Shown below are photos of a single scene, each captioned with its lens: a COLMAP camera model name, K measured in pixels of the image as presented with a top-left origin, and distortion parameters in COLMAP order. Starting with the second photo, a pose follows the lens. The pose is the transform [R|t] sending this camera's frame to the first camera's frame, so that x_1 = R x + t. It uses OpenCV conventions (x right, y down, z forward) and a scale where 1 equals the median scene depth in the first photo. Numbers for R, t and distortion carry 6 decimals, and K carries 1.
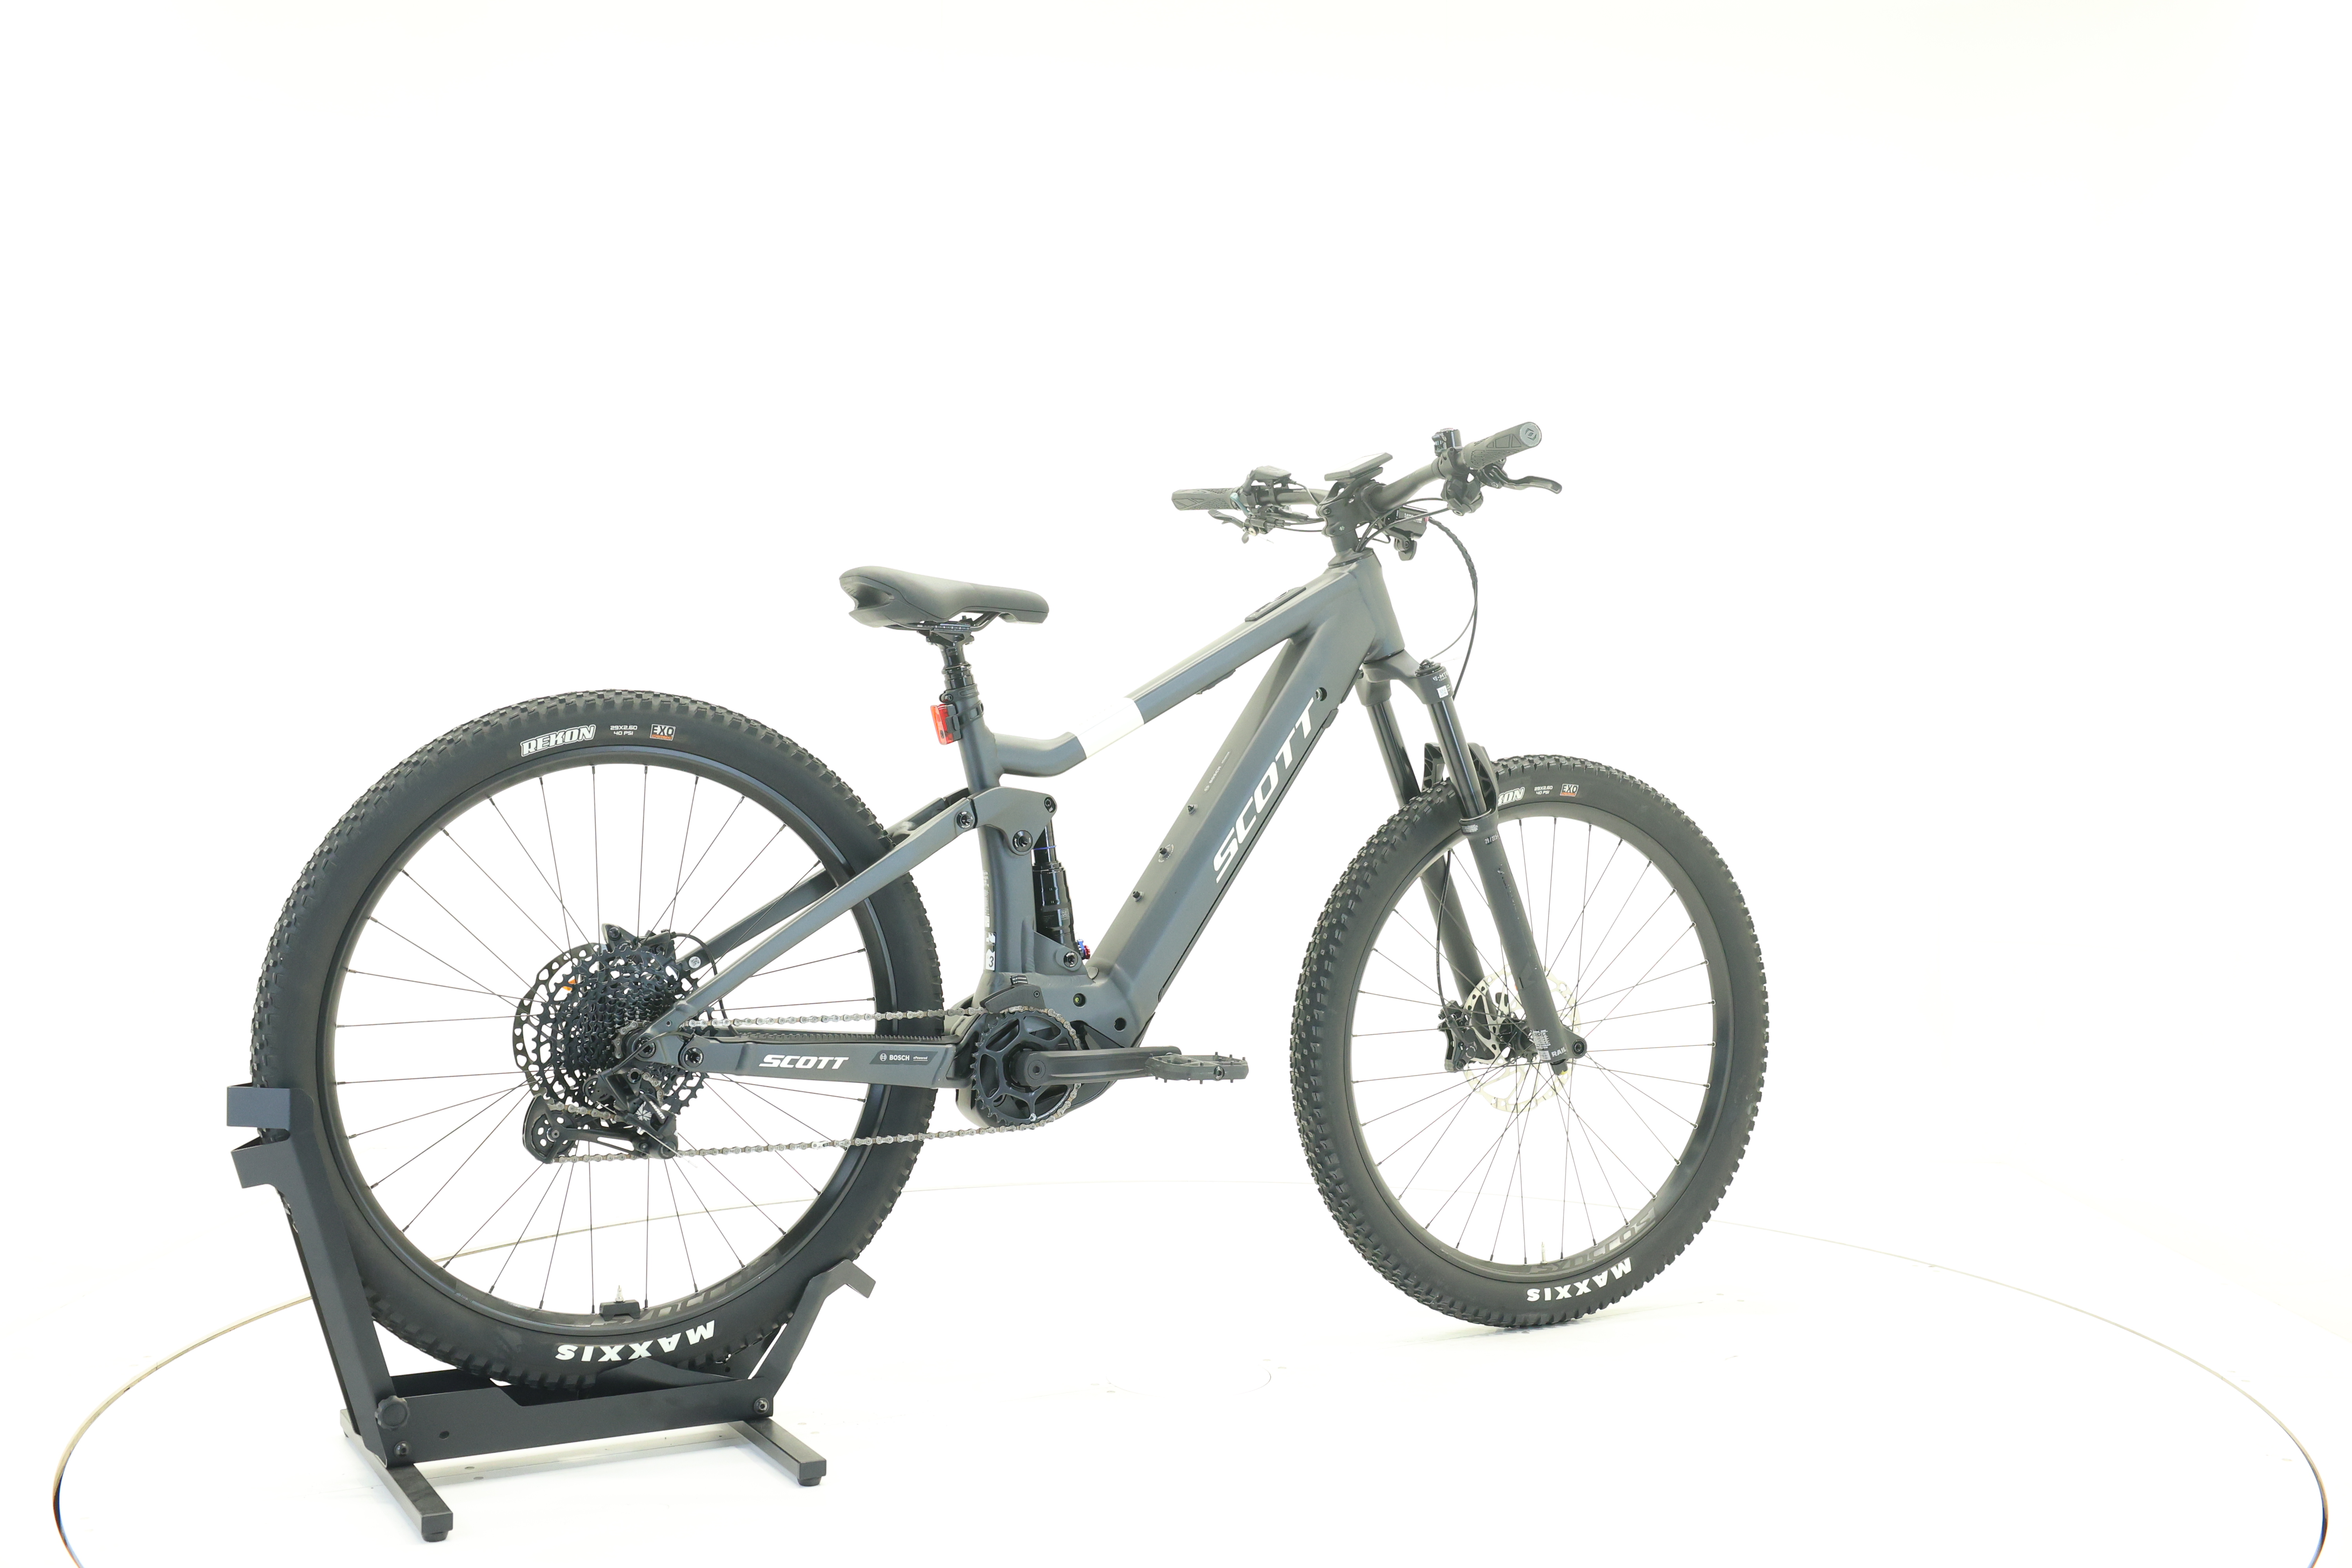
lens RADIAL K [[2539.7, 0, 1176.0], [0, 2539.7, 784.0], [0, 0, 1]] dist [0.006044, 0.005789]
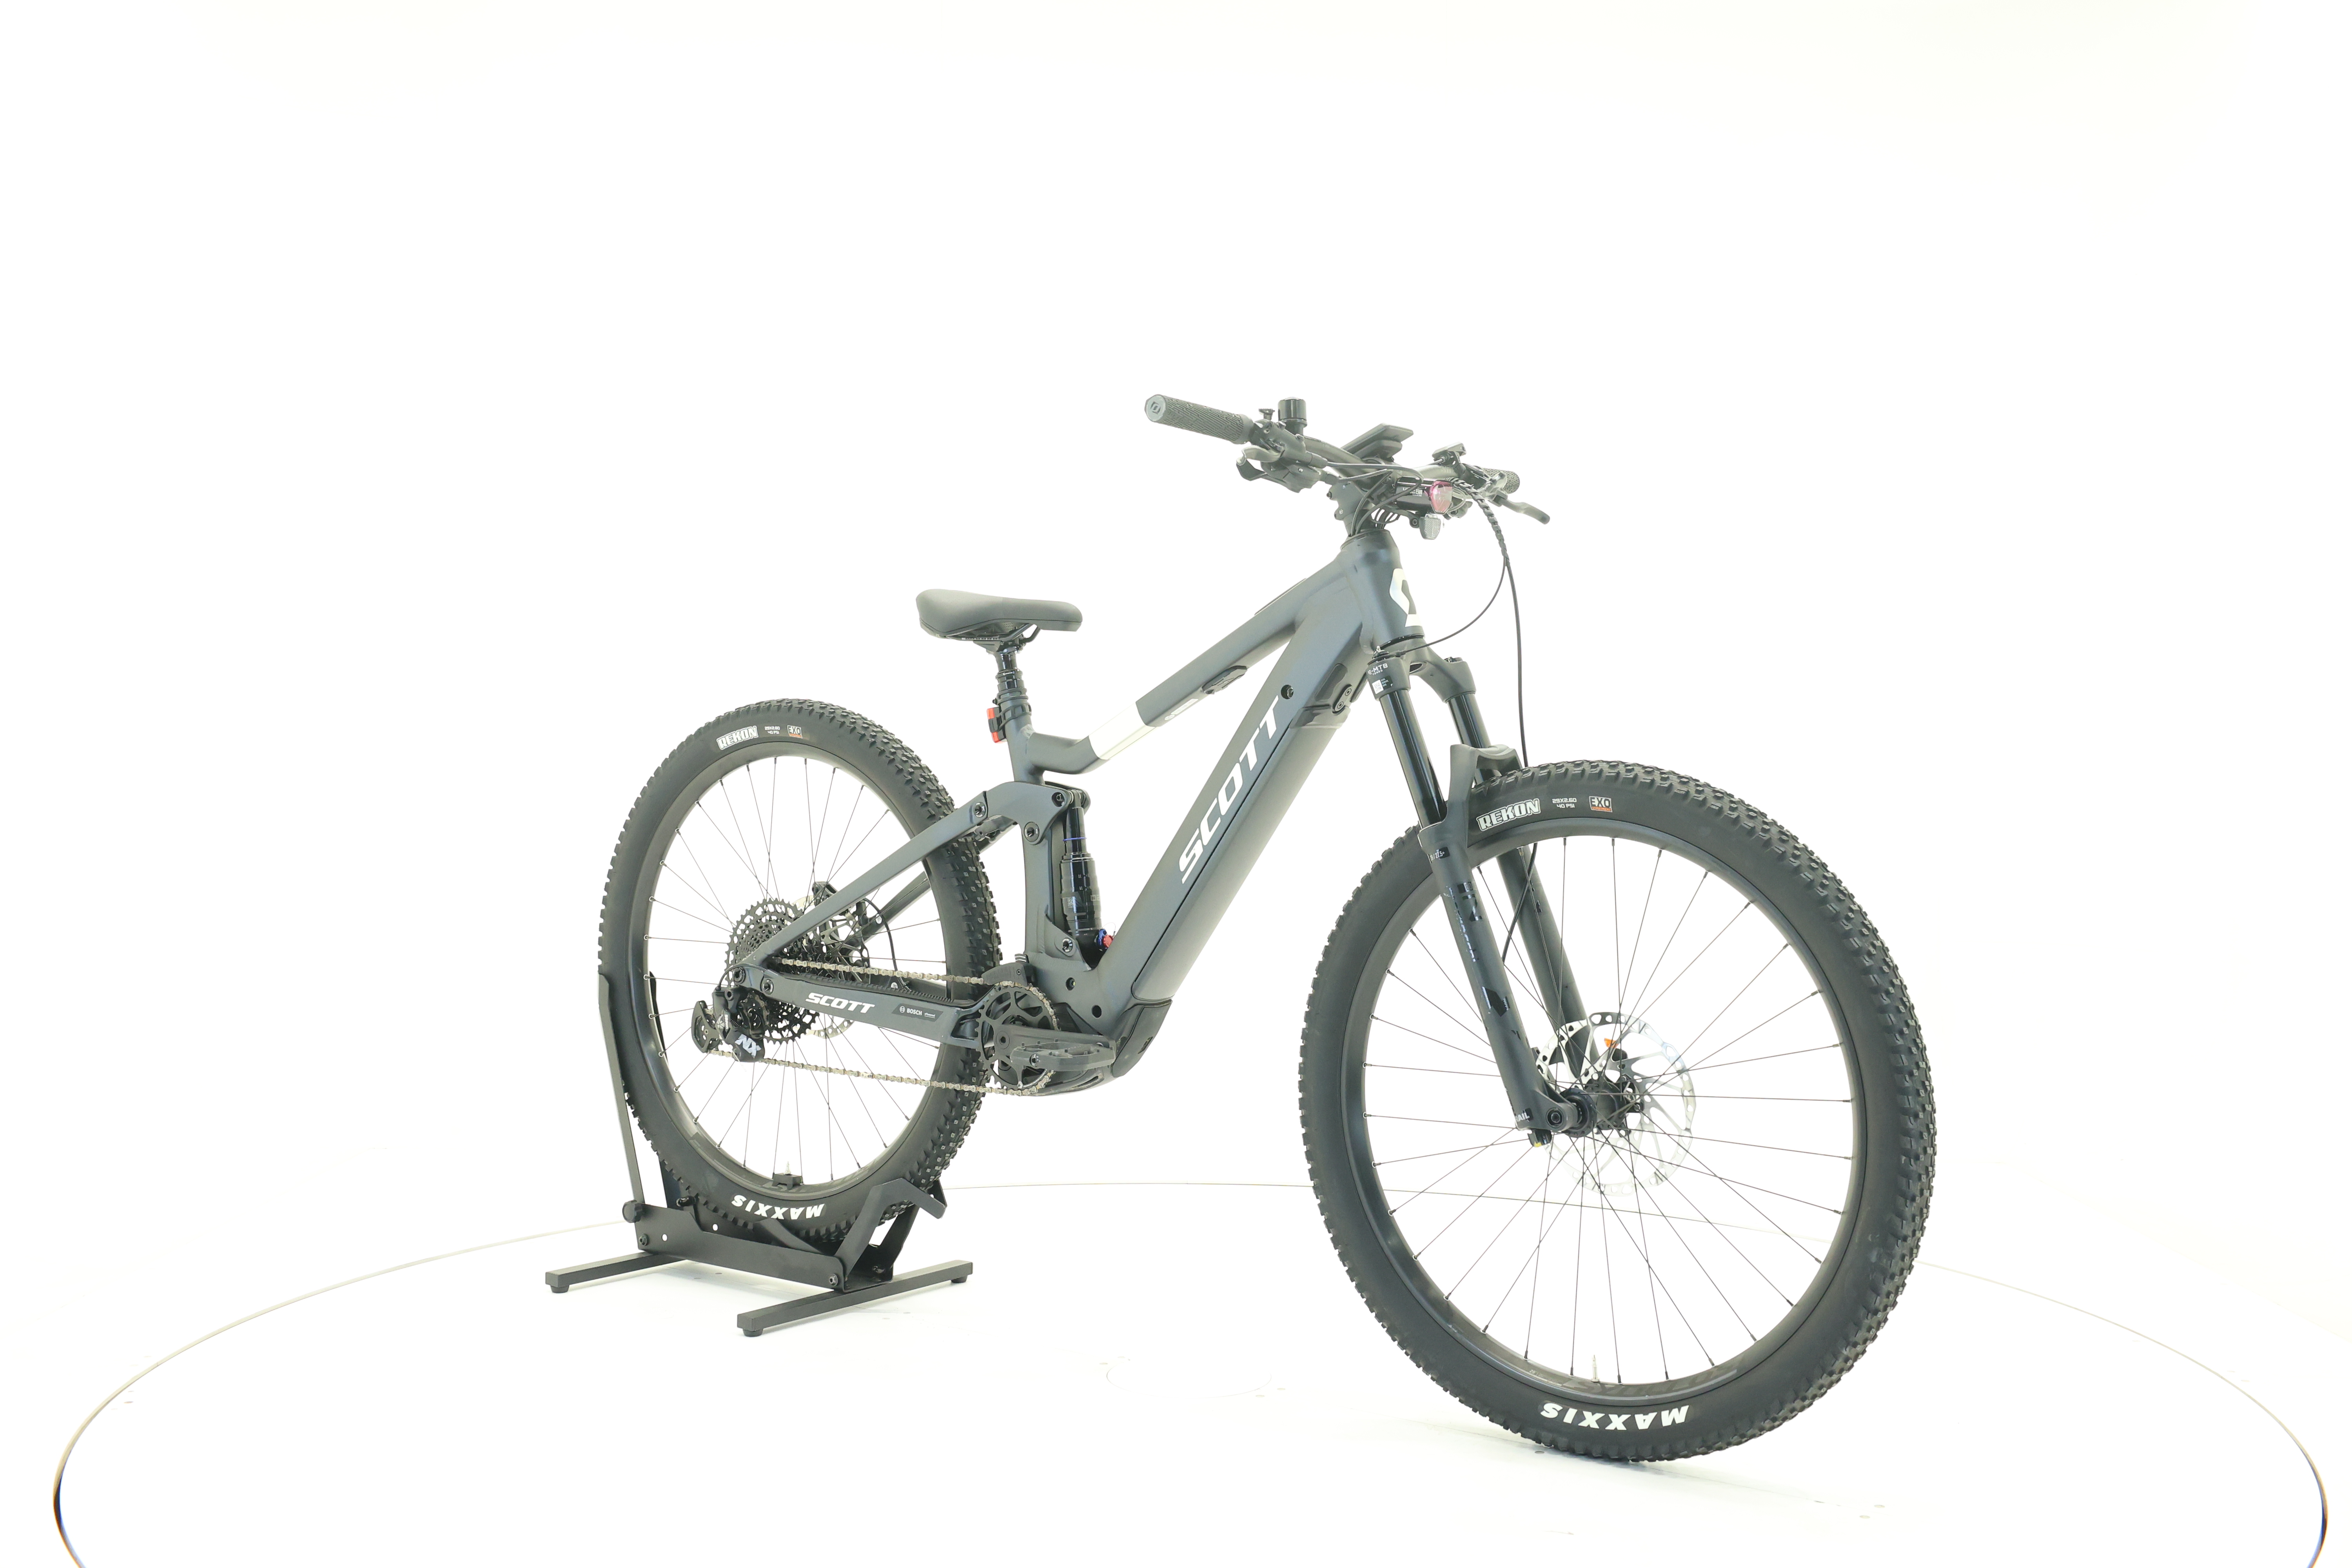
lens RADIAL K [[2446.4, 0, 1176.0], [0, 2446.4, 784.0], [0, 0, 1]] dist [-0.003249, 0.010137]
pose [[0.399015, 0.014771, -0.916826, 0.893368], [-0.027043, 0.999625, 0.004335, -0.004190], [0.916546, 0.023064, 0.399264, 0.613025]]
